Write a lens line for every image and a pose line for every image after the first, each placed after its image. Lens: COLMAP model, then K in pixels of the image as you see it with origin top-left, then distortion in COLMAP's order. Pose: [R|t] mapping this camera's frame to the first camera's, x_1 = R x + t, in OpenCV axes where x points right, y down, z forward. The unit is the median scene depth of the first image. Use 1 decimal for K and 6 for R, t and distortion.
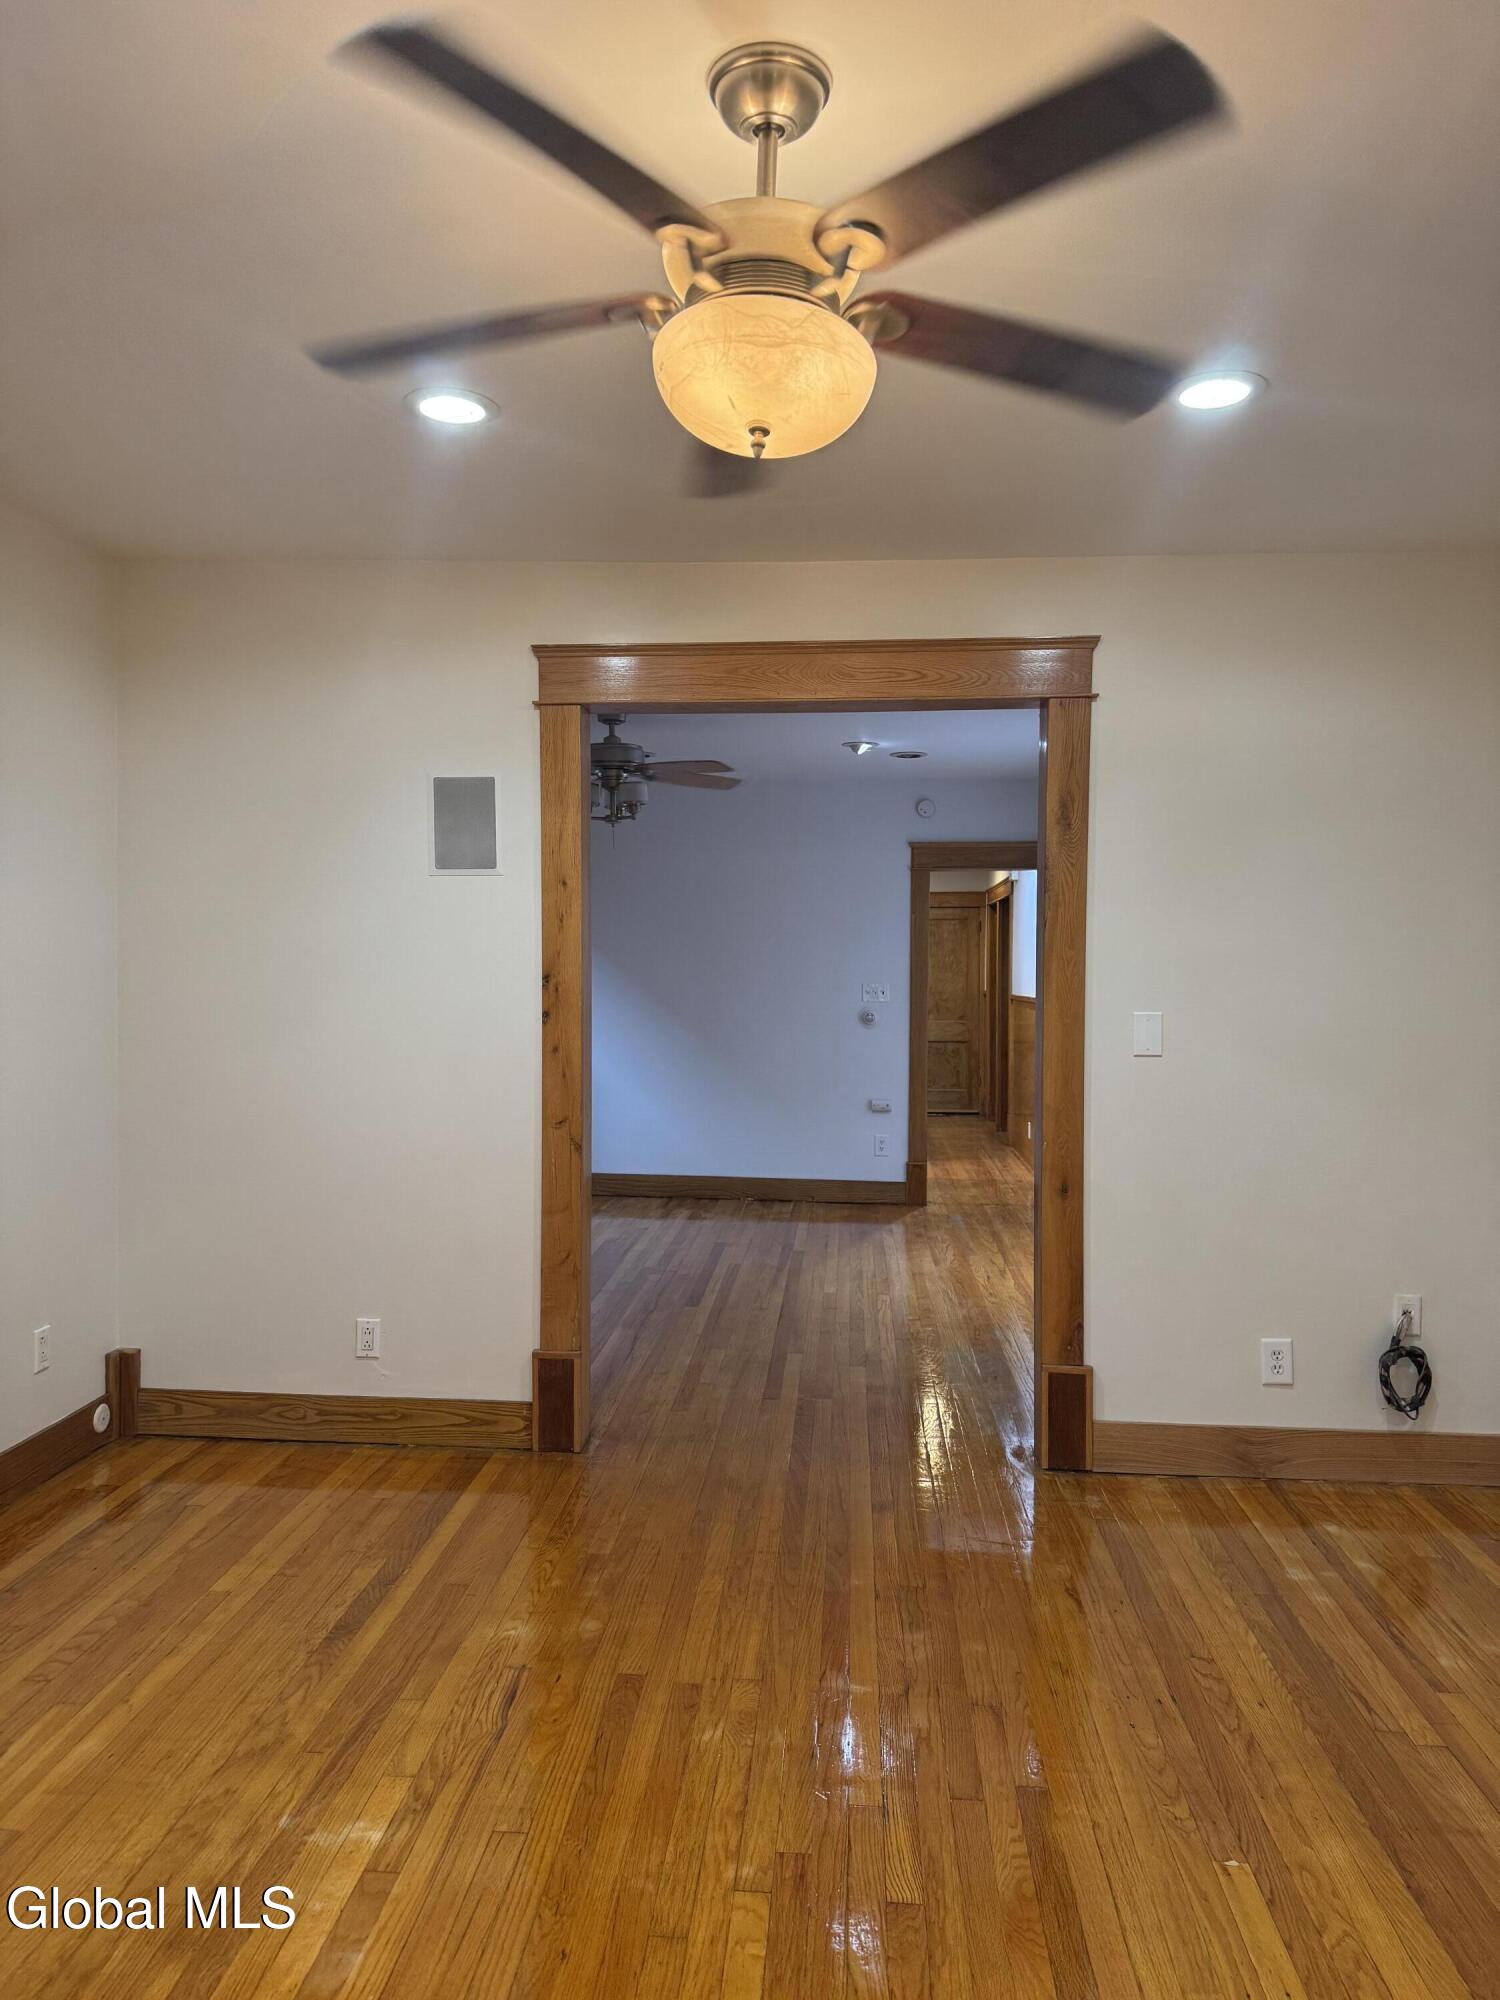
lens RADIAL K [[1408.9, 0, 750.0], [0, 1408.9, 1000.0], [0, 0, 1]] dist [0.072160, -0.083196]
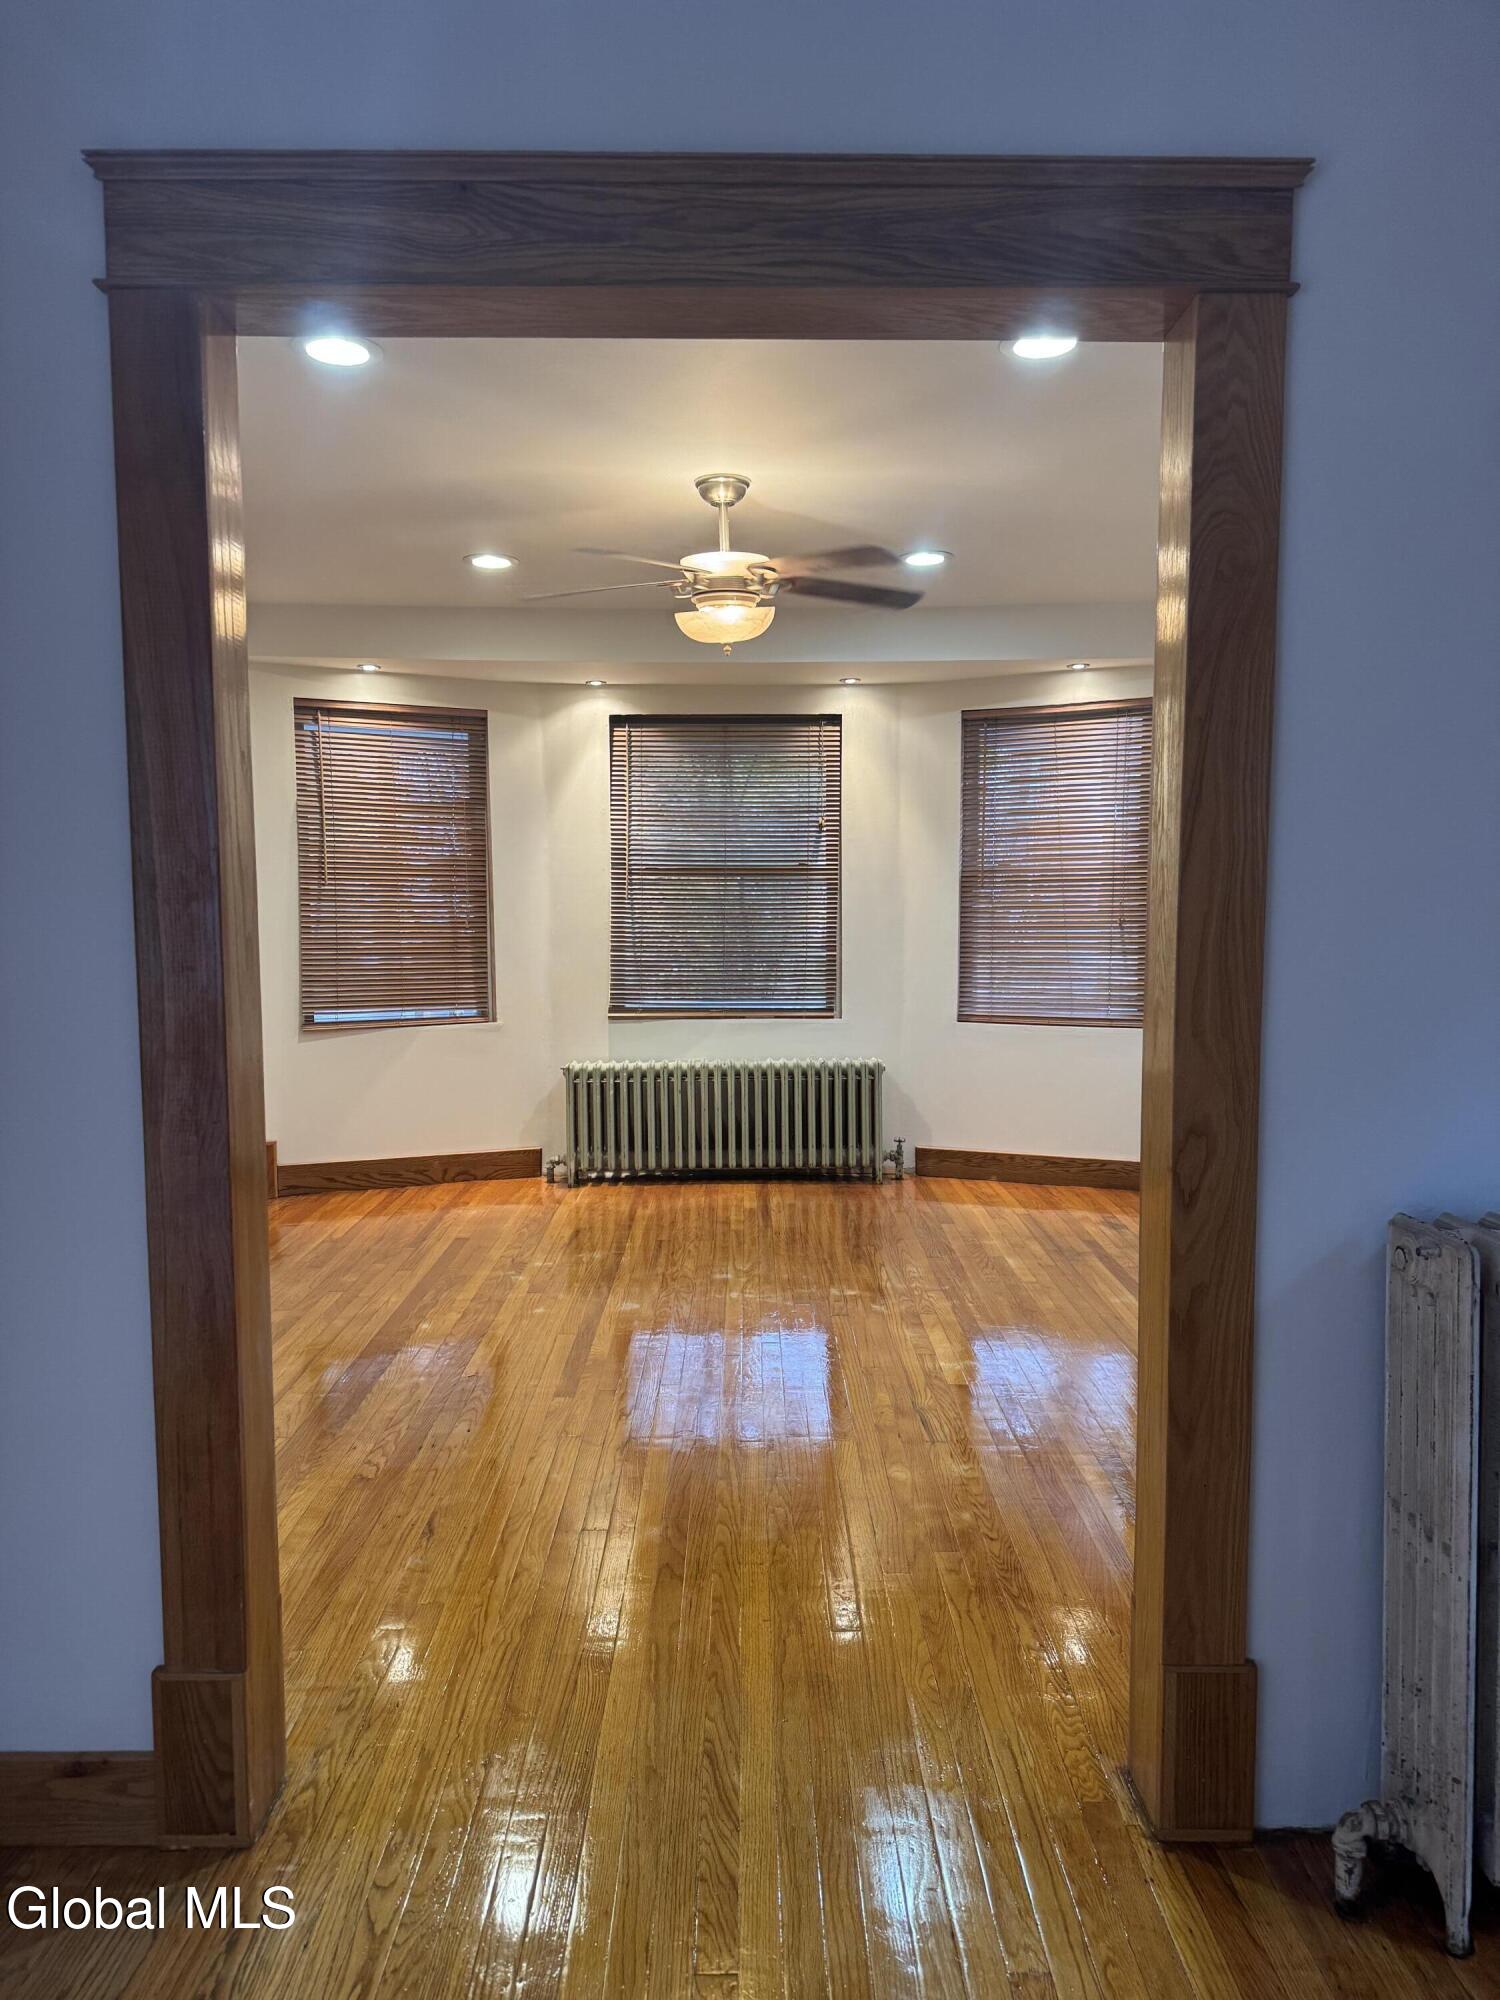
lens RADIAL K [[1408.9, 0, 750.0], [0, 1408.9, 1000.0], [0, 0, 1]] dist [0.072160, -0.083196]
pose [[-0.997026, -0.002656, -0.077019, 0.053111], [-0.010256, 0.995089, 0.098448, -0.019816], [0.076379, 0.098945, -0.992157, 1.201574]]
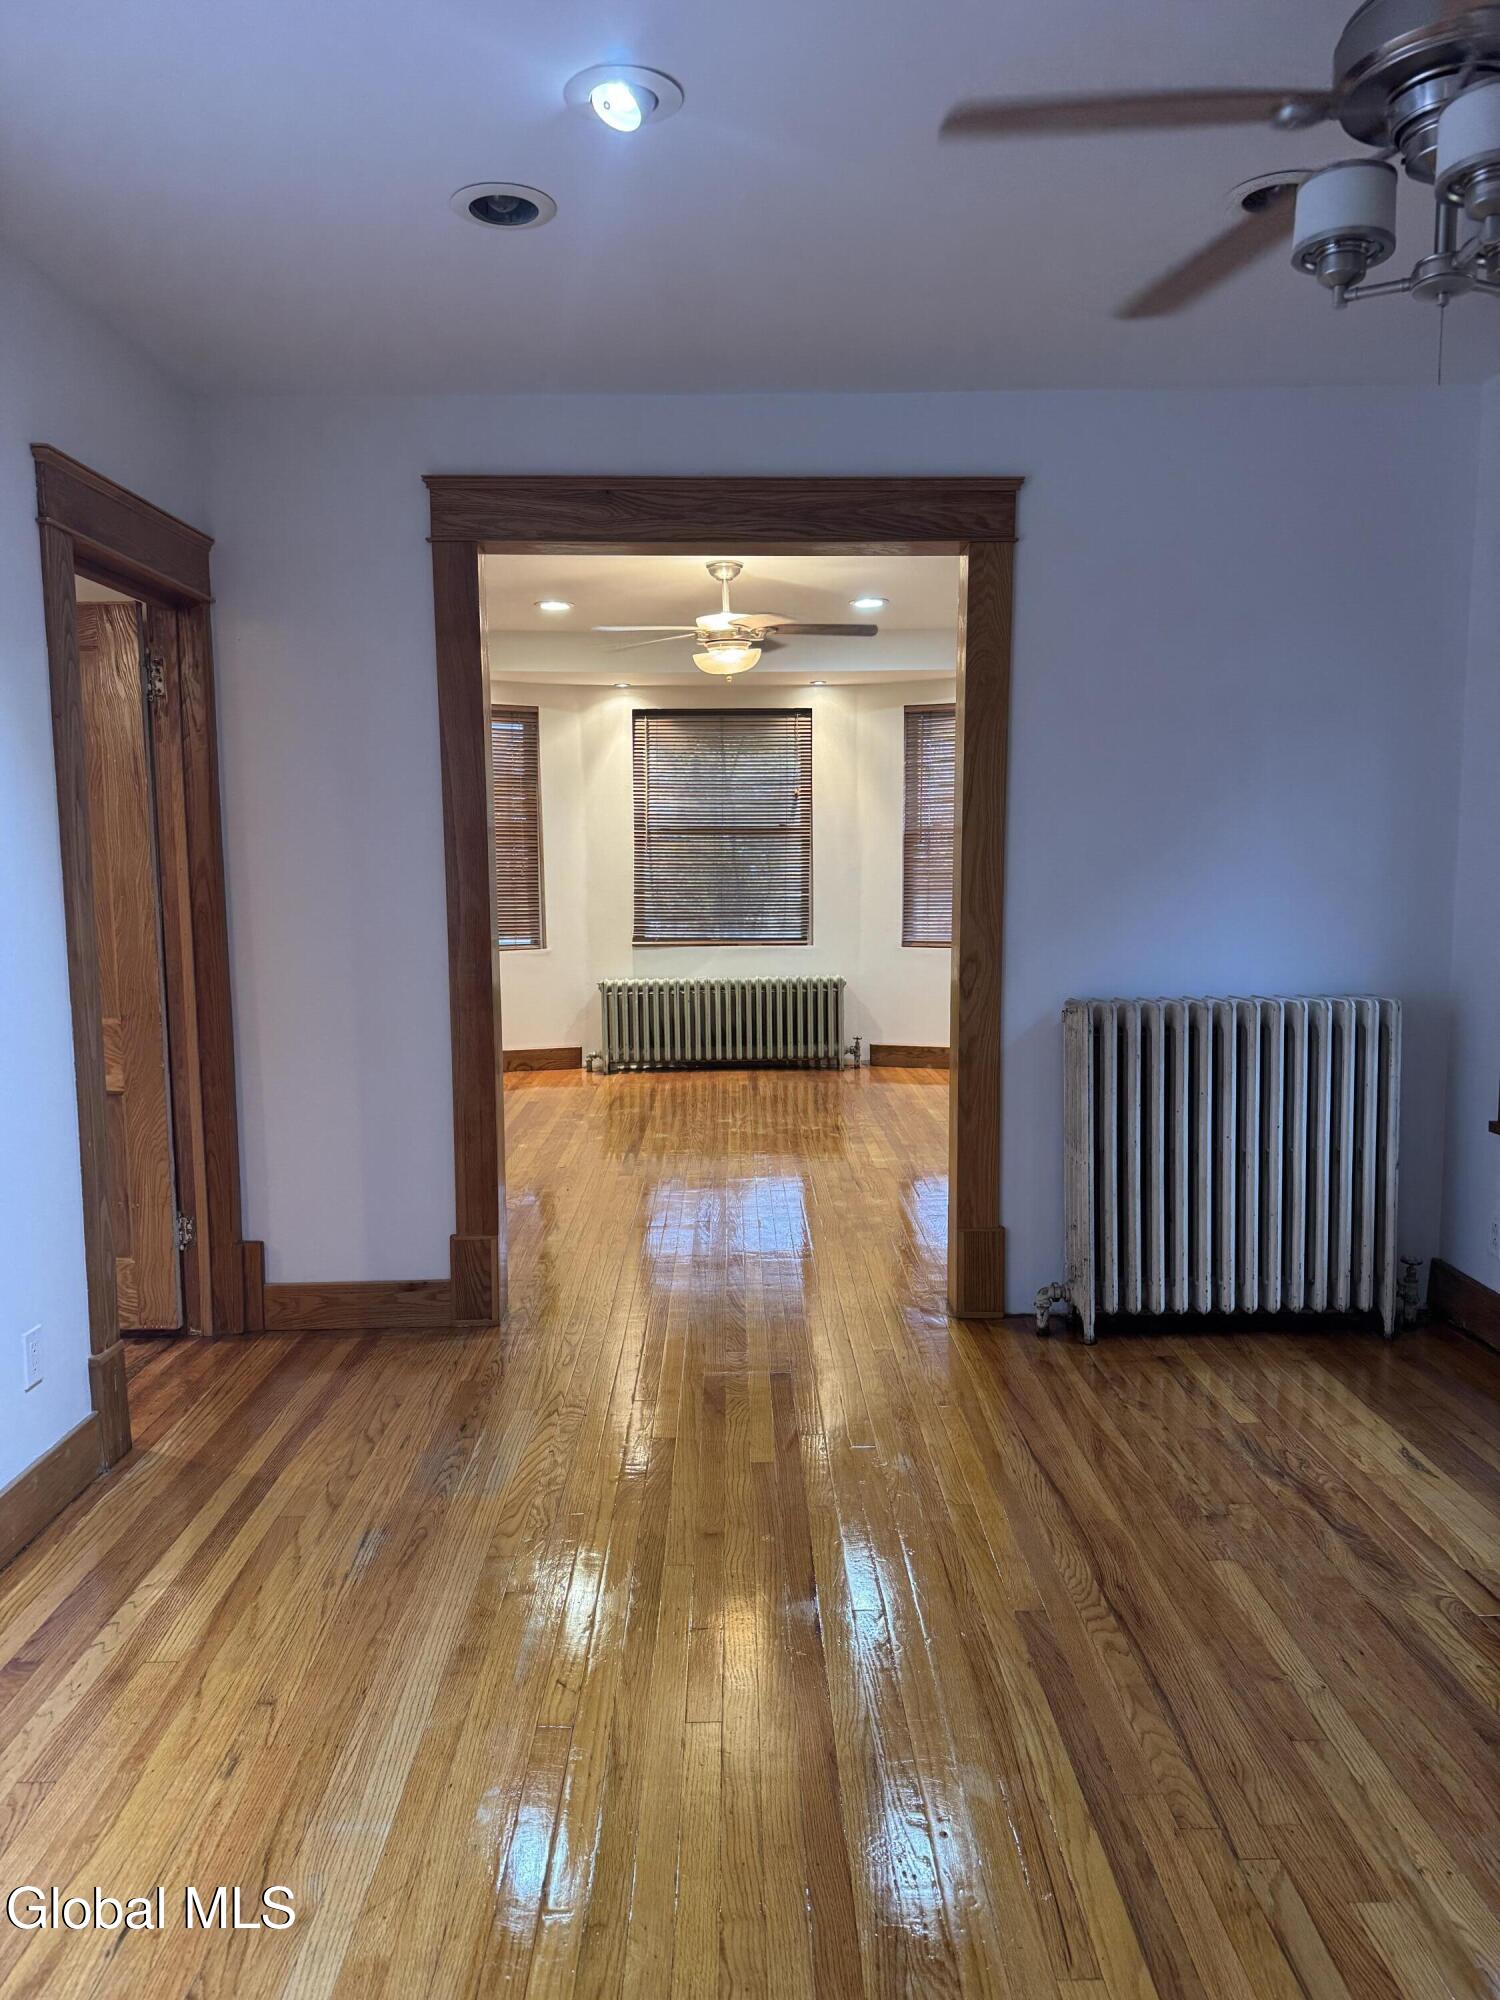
lens RADIAL K [[1401.3, 0, 751.6], [0, 1401.3, 1021.9], [0, 0, 1]] dist [0.052204, -0.005243]
pose [[-0.996092, 0.005821, -0.088128, 0.088981], [-0.006768, 0.989862, 0.141873, -0.021677], [0.088060, 0.141915, -0.985954, 1.569889]]
